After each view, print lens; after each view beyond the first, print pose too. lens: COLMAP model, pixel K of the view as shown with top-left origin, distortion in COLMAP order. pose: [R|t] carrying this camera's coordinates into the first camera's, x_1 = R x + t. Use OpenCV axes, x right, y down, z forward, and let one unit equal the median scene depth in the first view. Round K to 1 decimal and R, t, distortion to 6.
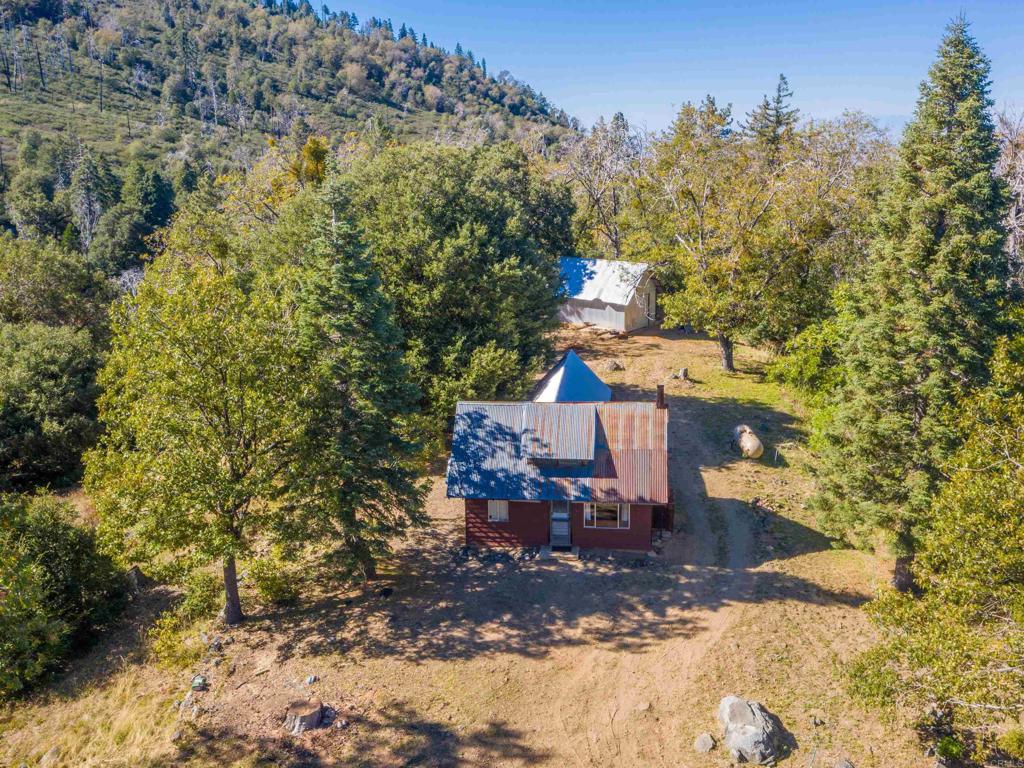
lens RADIAL K [[952.0, 0, 512.0], [0, 952.0, 384.0], [0, 0, 1]] dist [0.016607, 0.011861]
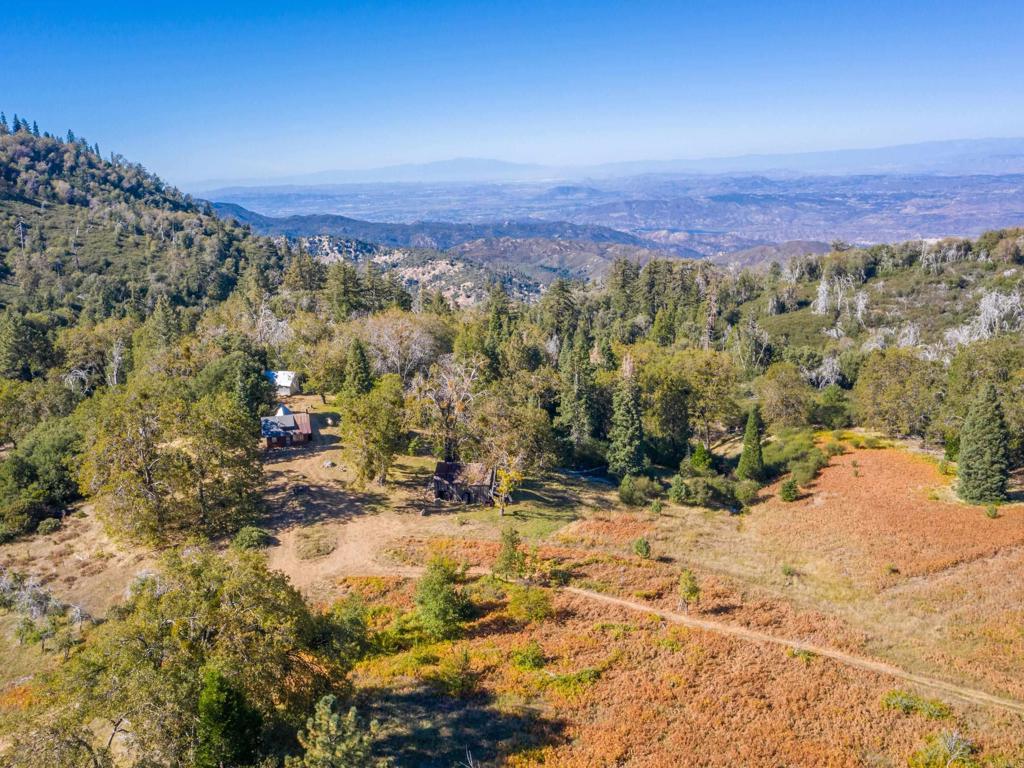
lens RADIAL K [[981.3, 0, 512.0], [0, 981.3, 384.0], [0, 0, 1]] dist [-0.040518, 0.012190]
pose [[0.921568, -0.099473, 0.375256, -0.442725], [0.113139, 0.993473, -0.014500, 0.040136], [-0.371364, 0.055819, 0.926808, -2.397874]]
